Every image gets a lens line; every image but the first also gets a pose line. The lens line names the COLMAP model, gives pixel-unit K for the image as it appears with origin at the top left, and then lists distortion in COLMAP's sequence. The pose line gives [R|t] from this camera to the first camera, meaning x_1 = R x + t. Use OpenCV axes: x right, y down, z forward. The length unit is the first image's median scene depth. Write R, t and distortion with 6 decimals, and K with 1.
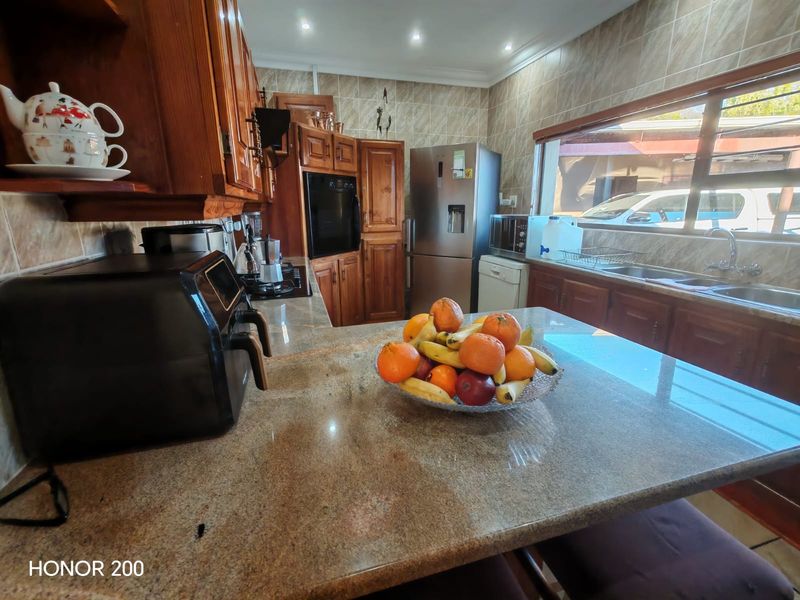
lens RADIAL K [[363.5, 0, 404.6], [0, 363.5, 298.4], [0, 0, 1]] dist [0.002358, 0.000597]
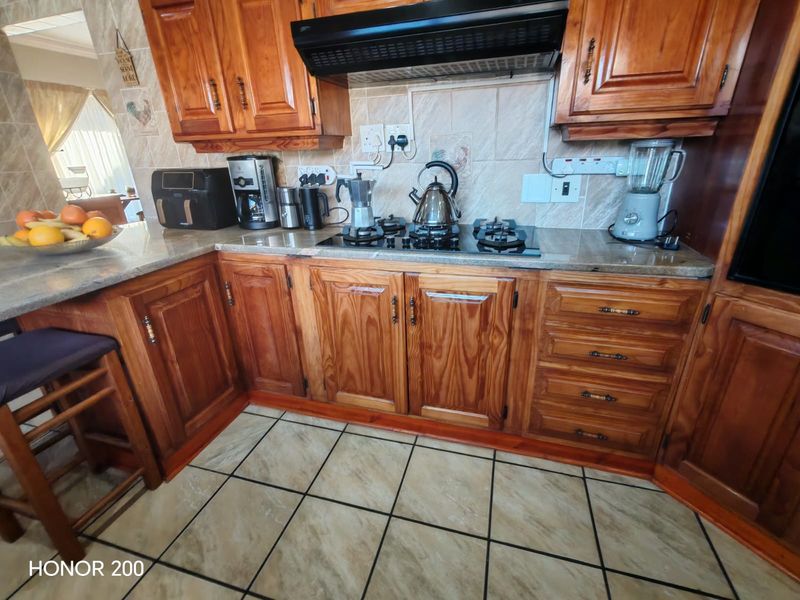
lens RADIAL K [[363.5, 0, 399.3], [0, 363.5, 300.0], [0, 0, 1]] dist [0.002358, 0.000597]
pose [[-0.558489, 0.341619, -0.755901, 0.171591], [-0.170752, 0.844399, 0.507773, -0.185802], [0.811748, 0.412657, -0.413256, 0.765014]]
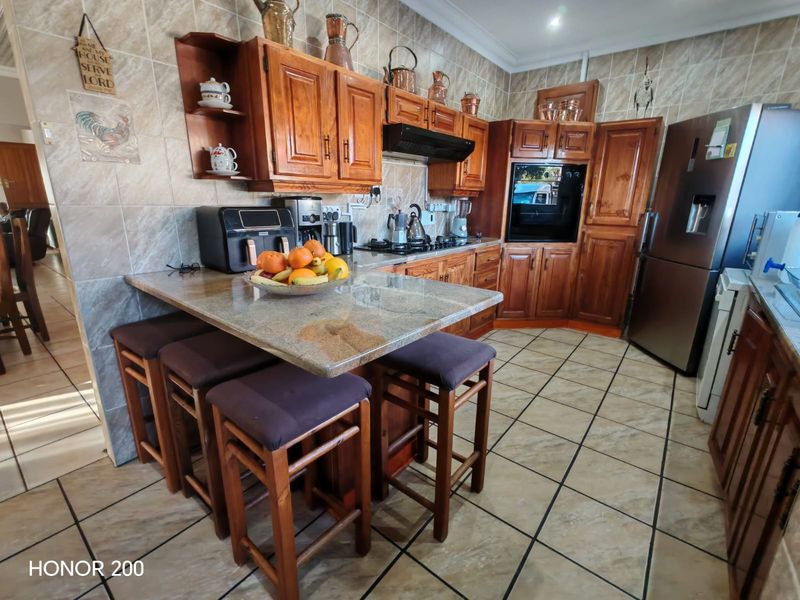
lens RADIAL K [[363.5, 0, 401.4], [0, 363.5, 298.5], [0, 0, 1]] dist [0.002358, 0.000597]
pose [[0.556996, 0.236755, -0.796054, 0.420165], [-0.223954, 0.965817, 0.130544, -0.012287], [0.799750, 0.105567, 0.590979, 0.088725]]
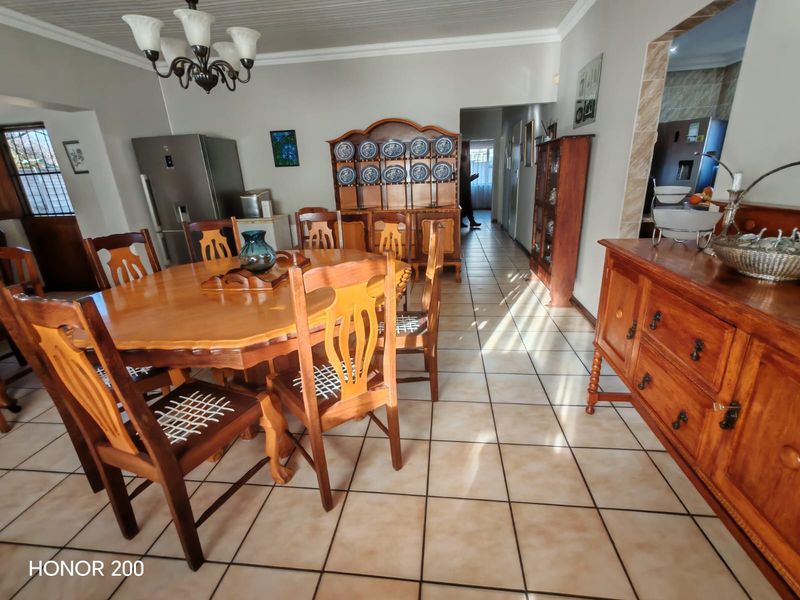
lens RADIAL K [[363.5, 0, 398.7], [0, 363.5, 300.7], [0, 0, 1]] dist [0.002358, 0.000597]
pose [[0.908770, 0.097803, -0.405674, -0.260037], [-0.059375, 0.992561, 0.106286, 0.219624], [0.413052, -0.072502, 0.907817, -0.866064]]
